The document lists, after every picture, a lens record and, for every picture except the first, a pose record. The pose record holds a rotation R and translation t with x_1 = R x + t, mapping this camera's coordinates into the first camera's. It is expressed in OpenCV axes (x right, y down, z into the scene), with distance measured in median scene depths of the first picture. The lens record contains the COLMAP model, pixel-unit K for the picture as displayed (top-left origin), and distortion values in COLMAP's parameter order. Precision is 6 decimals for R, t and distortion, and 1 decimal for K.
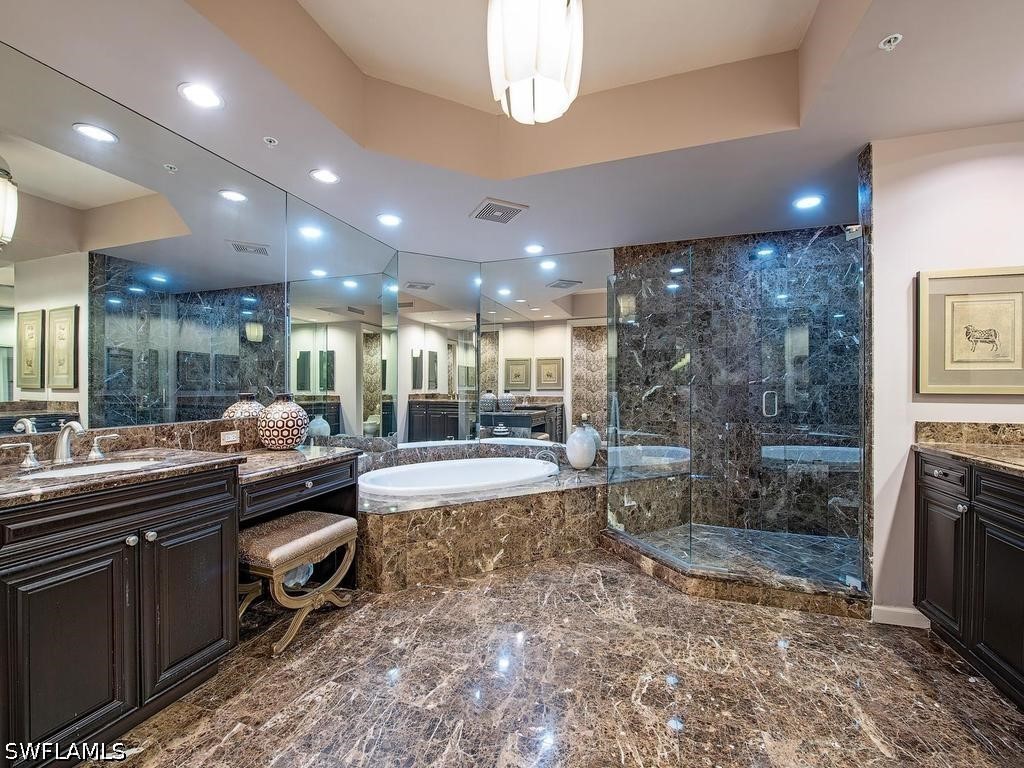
lens RADIAL K [[414.1, 0, 513.0], [0, 414.1, 386.1], [0, 0, 1]] dist [-0.018659, -0.000523]
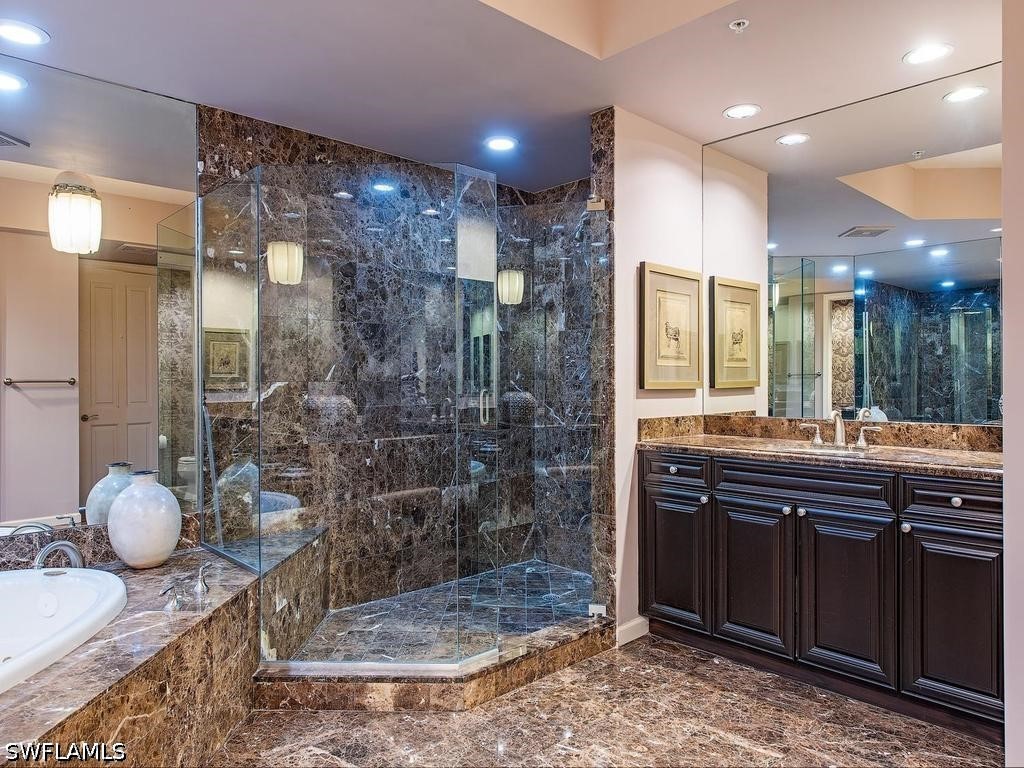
lens RADIAL K [[680.3, 0, 511.5], [0, 680.3, 383.8], [0, 0, 1]] dist [0.000964, 0.006160]
pose [[0.464369, -0.005364, 0.885626, -0.414646], [0.004311, 0.999984, 0.003796, -0.001475], [-0.885631, 0.002056, 0.464385, 0.392297]]
